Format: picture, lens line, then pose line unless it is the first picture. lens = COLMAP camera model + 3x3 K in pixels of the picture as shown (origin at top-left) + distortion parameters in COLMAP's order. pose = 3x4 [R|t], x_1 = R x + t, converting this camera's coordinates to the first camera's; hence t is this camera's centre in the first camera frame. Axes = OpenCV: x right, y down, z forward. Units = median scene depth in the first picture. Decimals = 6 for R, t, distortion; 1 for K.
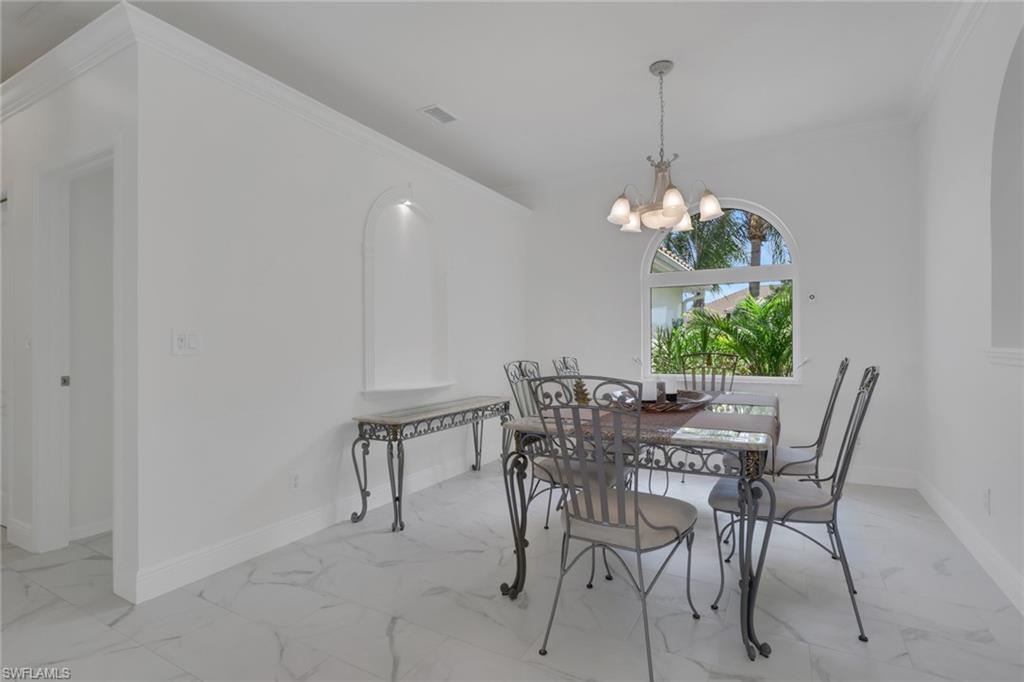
lens RADIAL K [[499.5, 0, 515.2], [0, 499.5, 340.4], [0, 0, 1]] dist [0.000508, 0.000143]
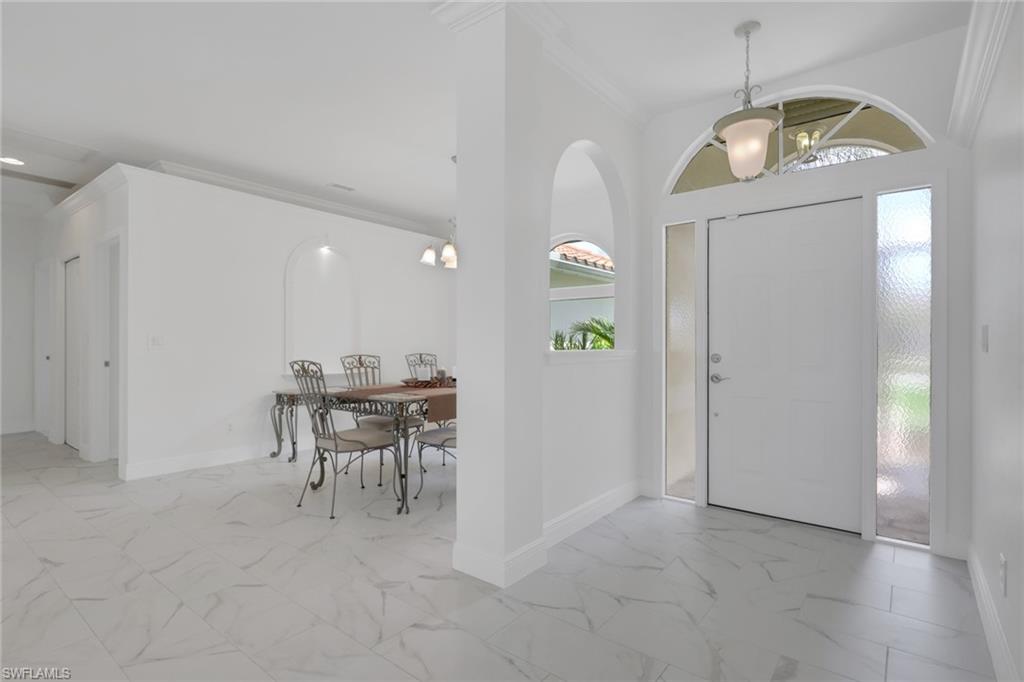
lens RADIAL K [[499.5, 0, 504.6], [0, 499.5, 345.3], [0, 0, 1]] dist [0.000508, 0.000143]
pose [[0.987097, 0.007601, -0.159941, 0.669587], [-0.006581, 0.999955, 0.006905, -0.004023], [0.159986, -0.005763, 0.987102, -0.445168]]
